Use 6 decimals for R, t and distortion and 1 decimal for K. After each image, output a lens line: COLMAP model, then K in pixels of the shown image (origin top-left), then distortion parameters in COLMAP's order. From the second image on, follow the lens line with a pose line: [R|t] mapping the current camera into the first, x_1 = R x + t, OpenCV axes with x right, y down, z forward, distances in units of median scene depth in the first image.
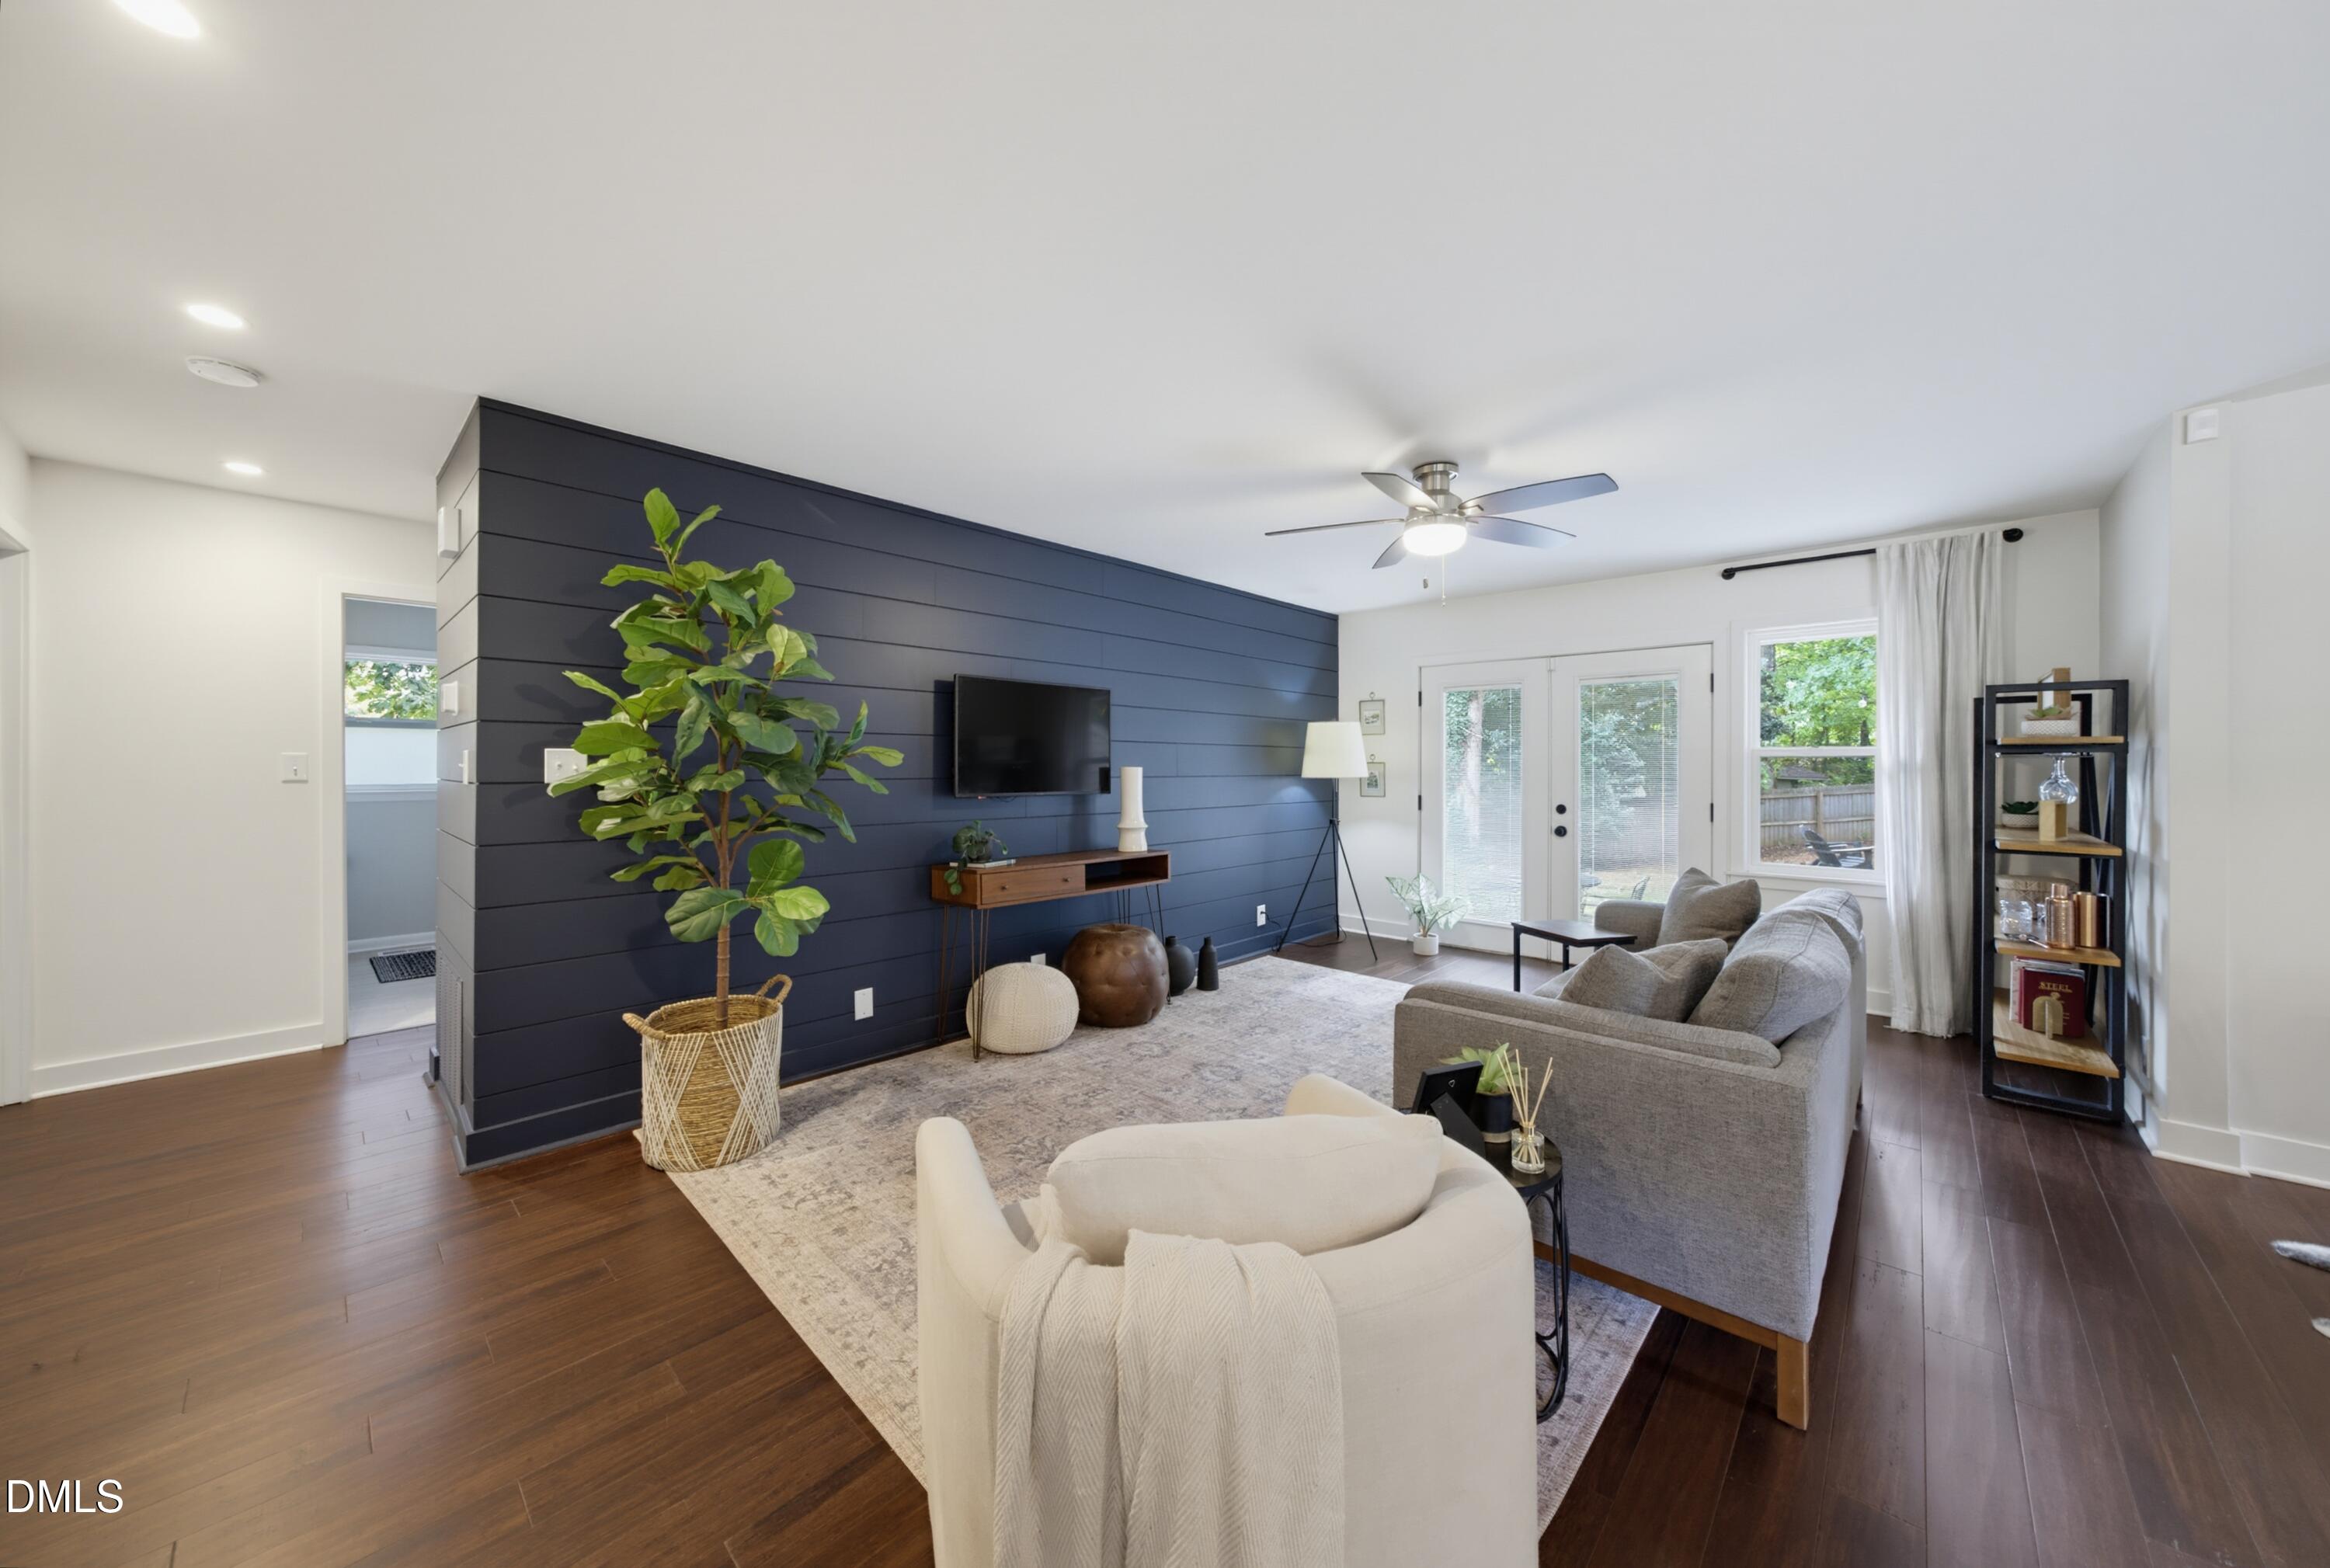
lens RADIAL K [[807.5, 0, 1152.2], [0, 807.5, 769.0], [0, 0, 1]] dist [-0.008212, 0.000297]
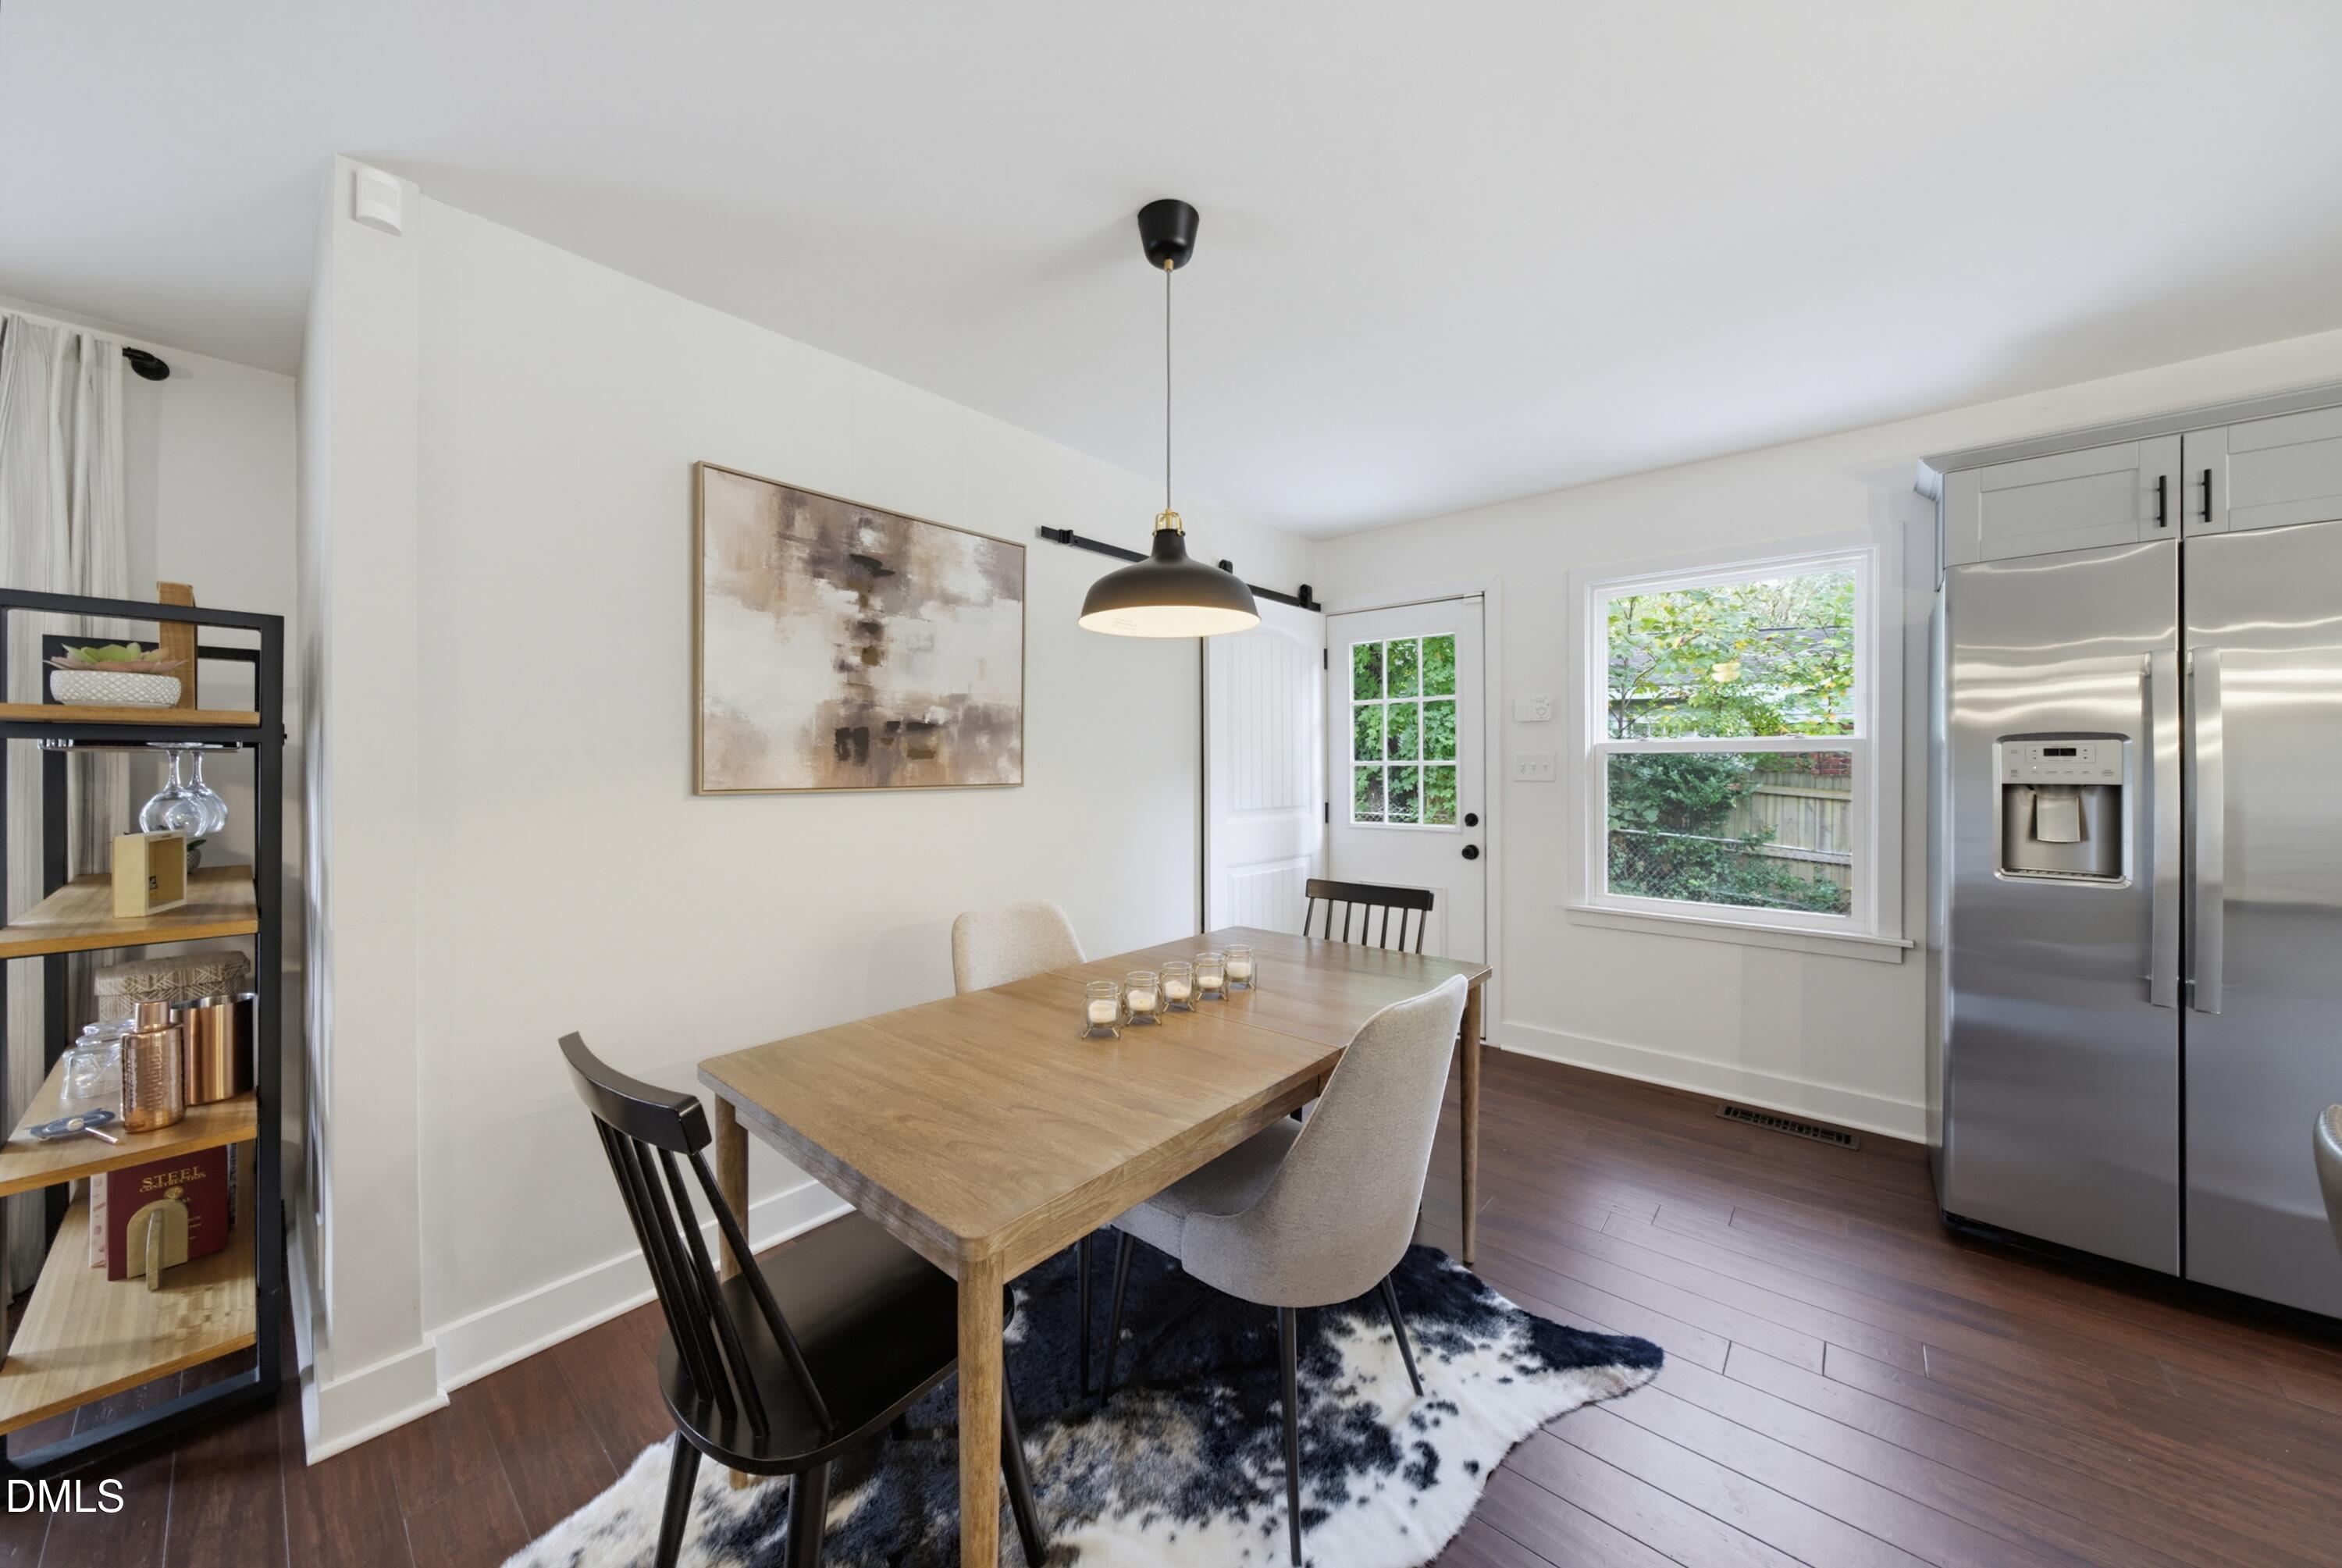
lens RADIAL K [[815.8, 0, 1168.2], [0, 815.8, 762.7], [0, 0, 1]] dist [-0.003917, 0.000011]
pose [[-0.045227, 0.001875, 0.998975, 0.488976], [0.006206, 0.999979, -0.001596, -0.001110], [-0.998957, 0.006128, -0.045238, 0.311789]]
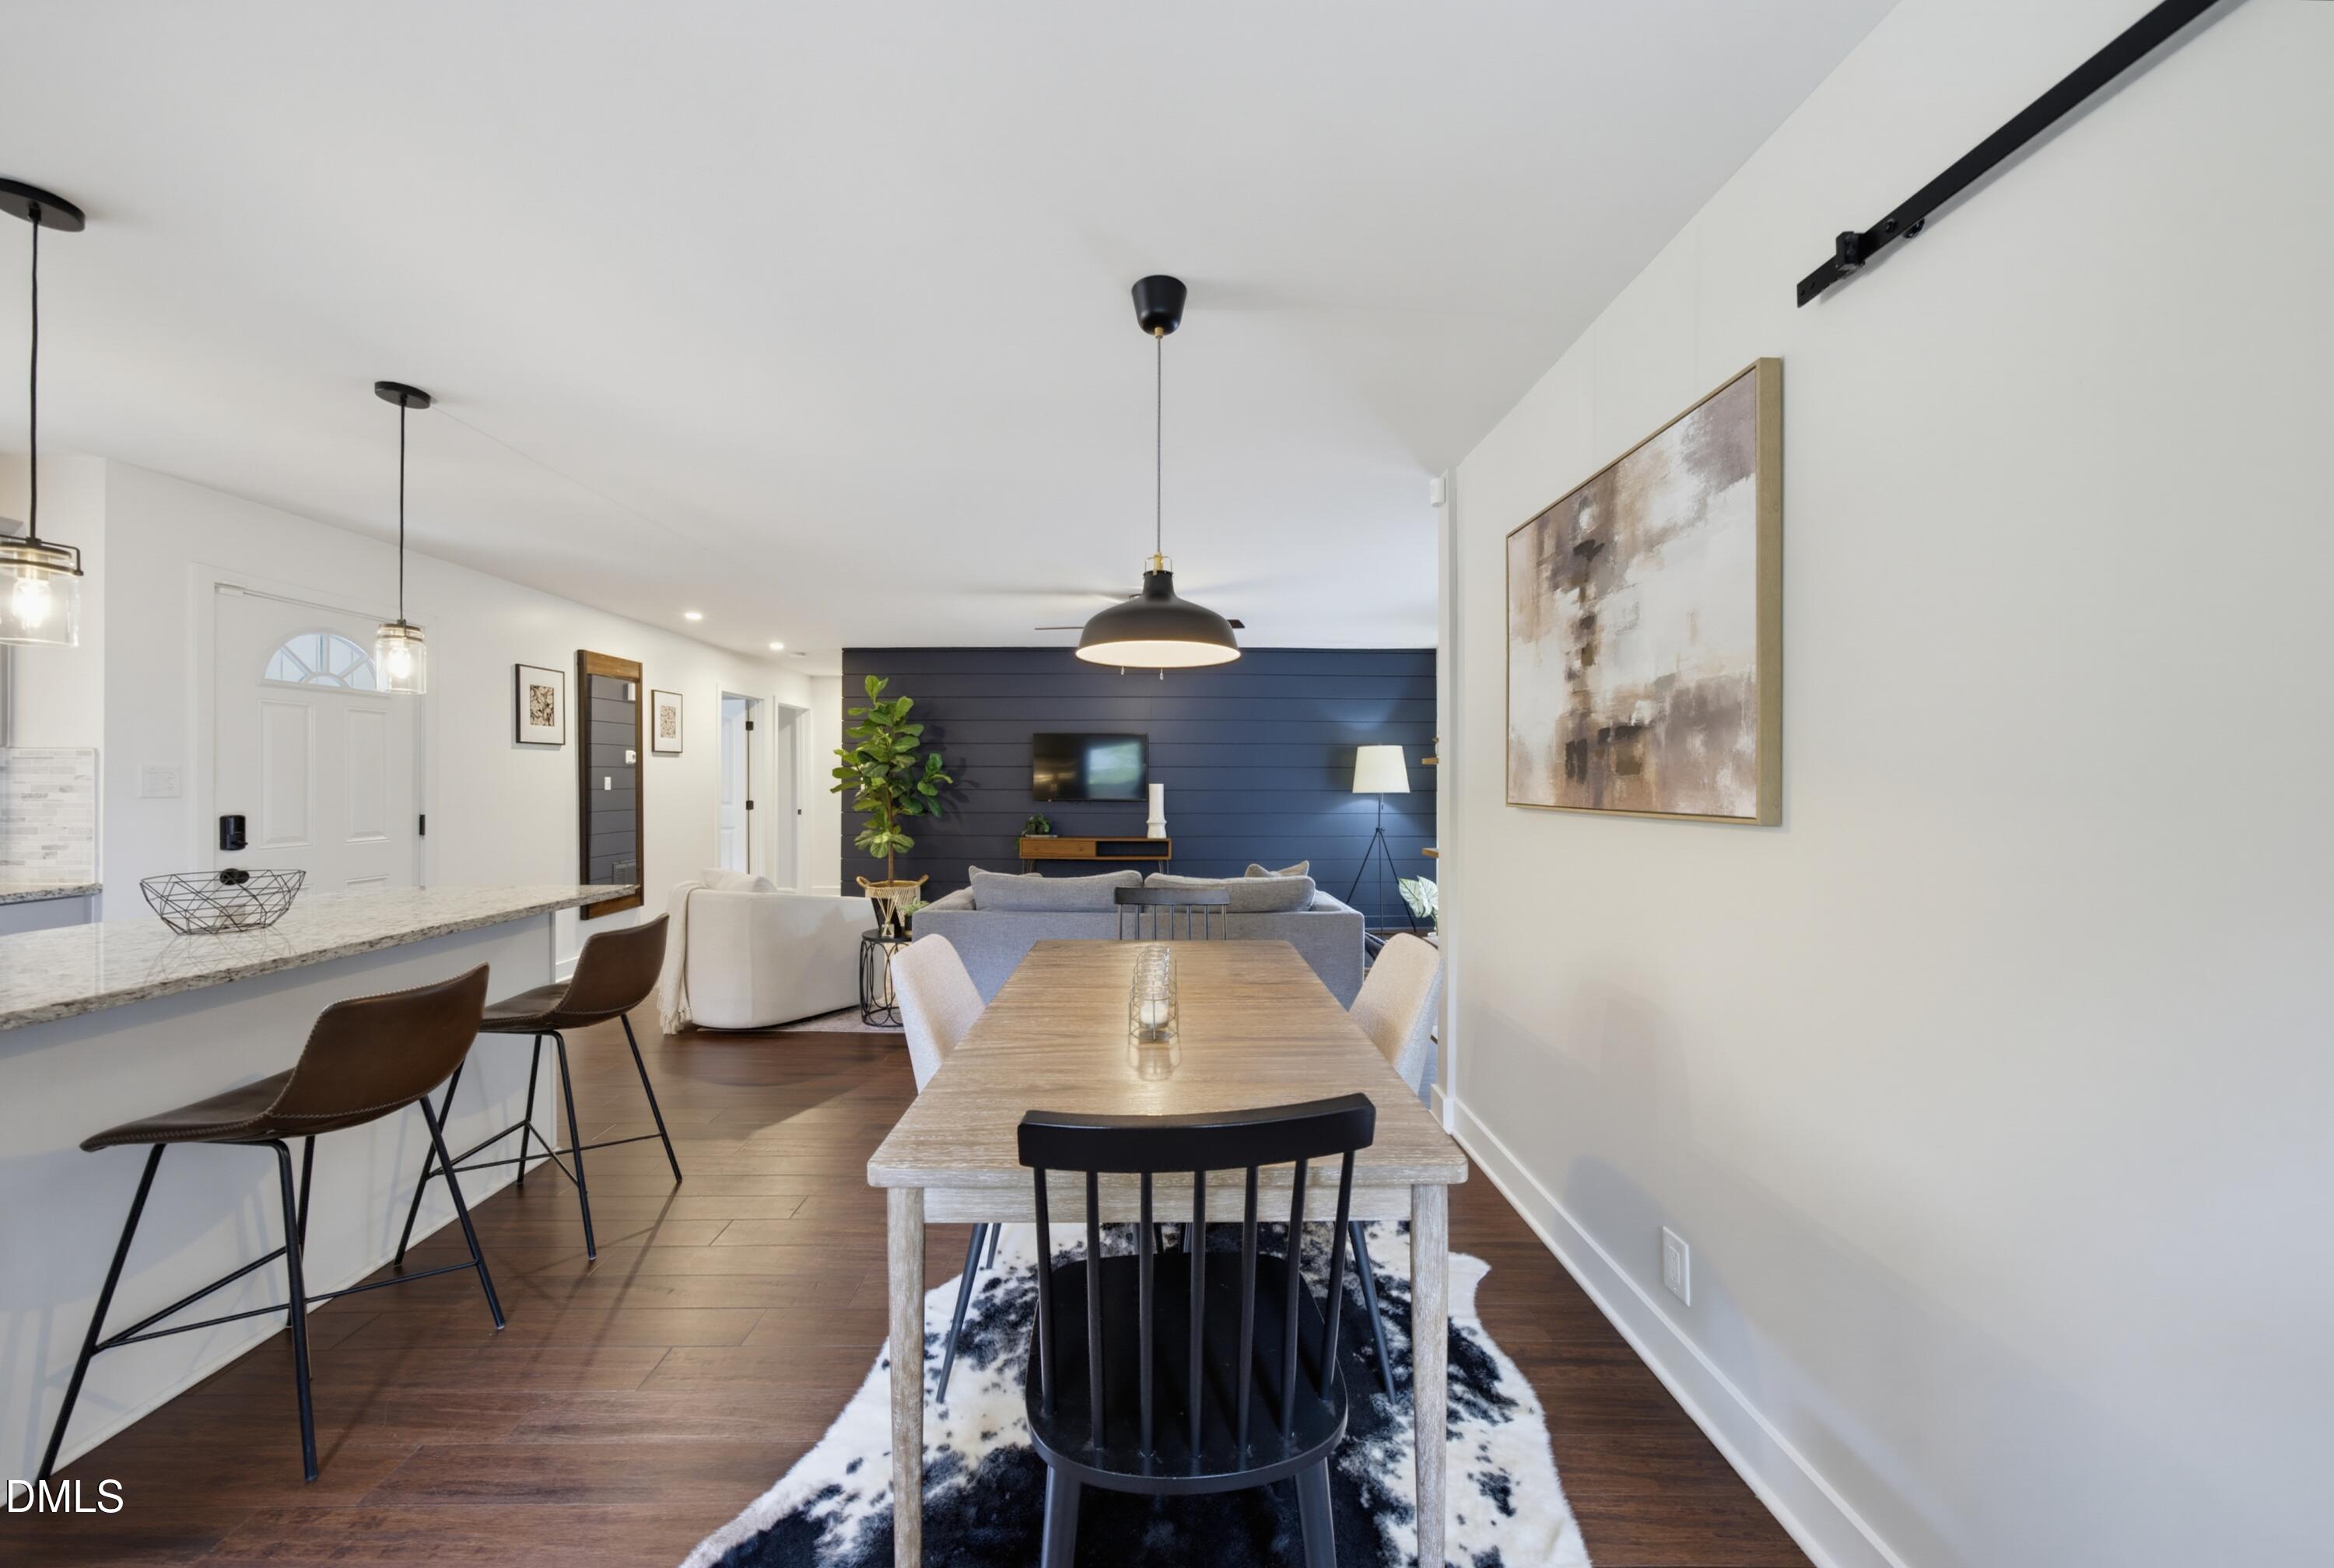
lens RADIAL K [[794.1, 0, 1167.0], [0, 794.1, 784.0], [0, 0, 1]] dist [0.000278, 0.000060]
pose [[0.703525, 0.000464, -0.710670, 1.353683], [-0.002513, 0.999995, -0.001835, 0.000997], [0.710666, 0.003077, 0.703523, -0.076762]]
